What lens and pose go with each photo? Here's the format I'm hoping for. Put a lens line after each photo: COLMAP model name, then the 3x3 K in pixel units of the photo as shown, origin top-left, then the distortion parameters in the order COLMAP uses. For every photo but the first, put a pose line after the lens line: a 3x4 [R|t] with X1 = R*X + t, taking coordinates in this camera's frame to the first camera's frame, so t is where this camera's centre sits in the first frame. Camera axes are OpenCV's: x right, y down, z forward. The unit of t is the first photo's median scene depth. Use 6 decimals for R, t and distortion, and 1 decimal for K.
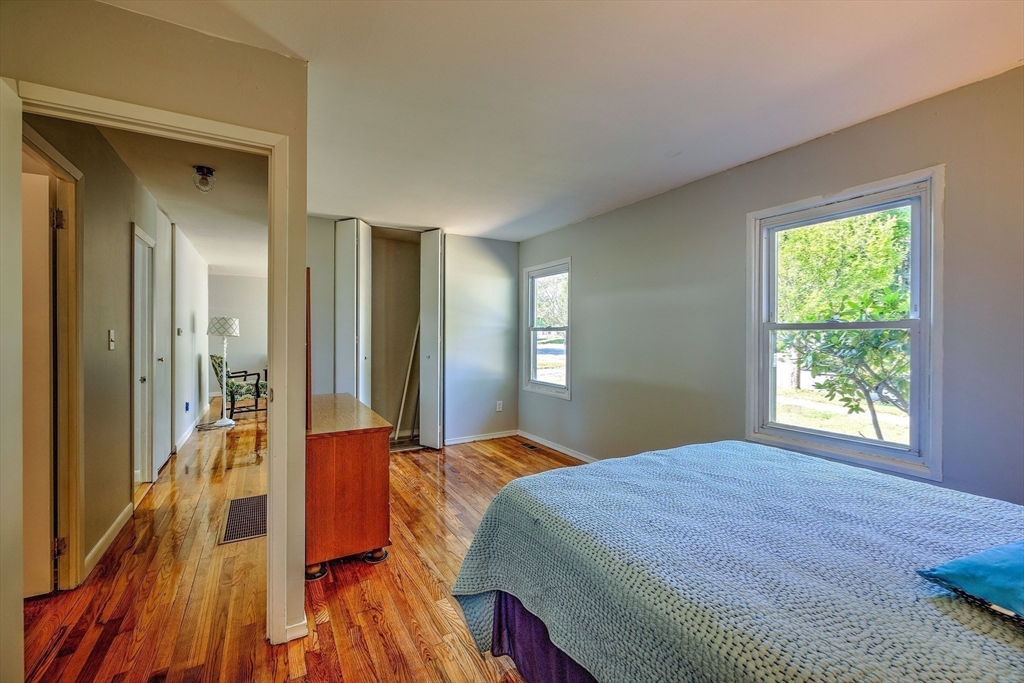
lens RADIAL K [[441.9, 0, 509.5], [0, 441.9, 338.7], [0, 0, 1]] dist [0.002465, 0.000177]
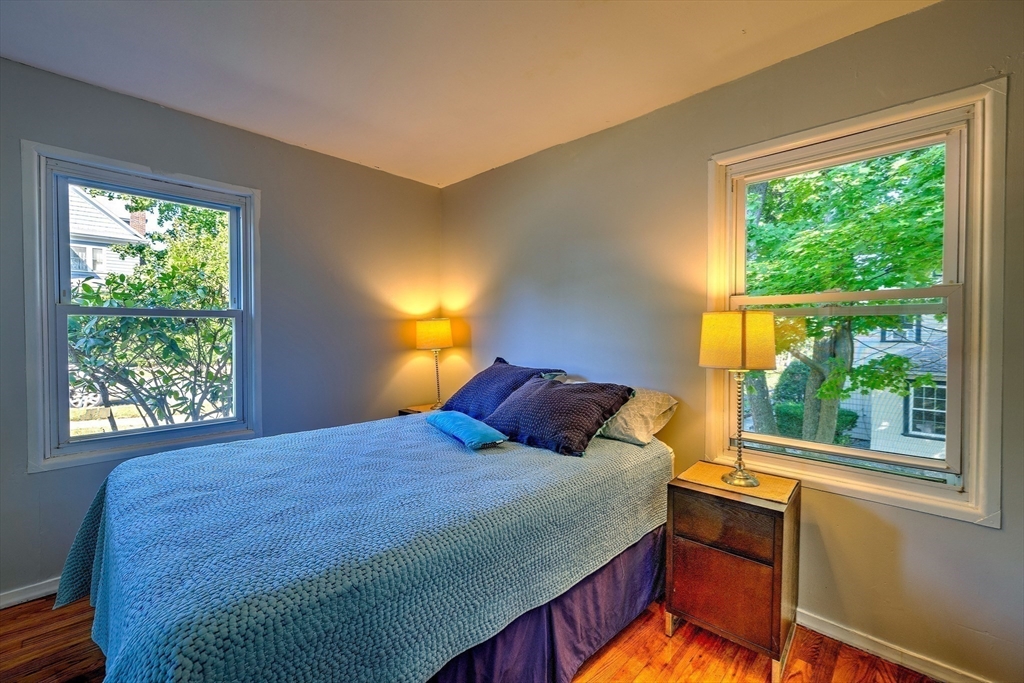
lens RADIAL K [[441.9, 0, 508.8], [0, 441.9, 339.0], [0, 0, 1]] dist [0.002465, 0.000177]
pose [[-0.293063, -0.027967, 0.955684, -0.464862], [-0.002602, 0.999592, 0.028454, -0.000365], [-0.956090, 0.005852, -0.293016, 0.674005]]
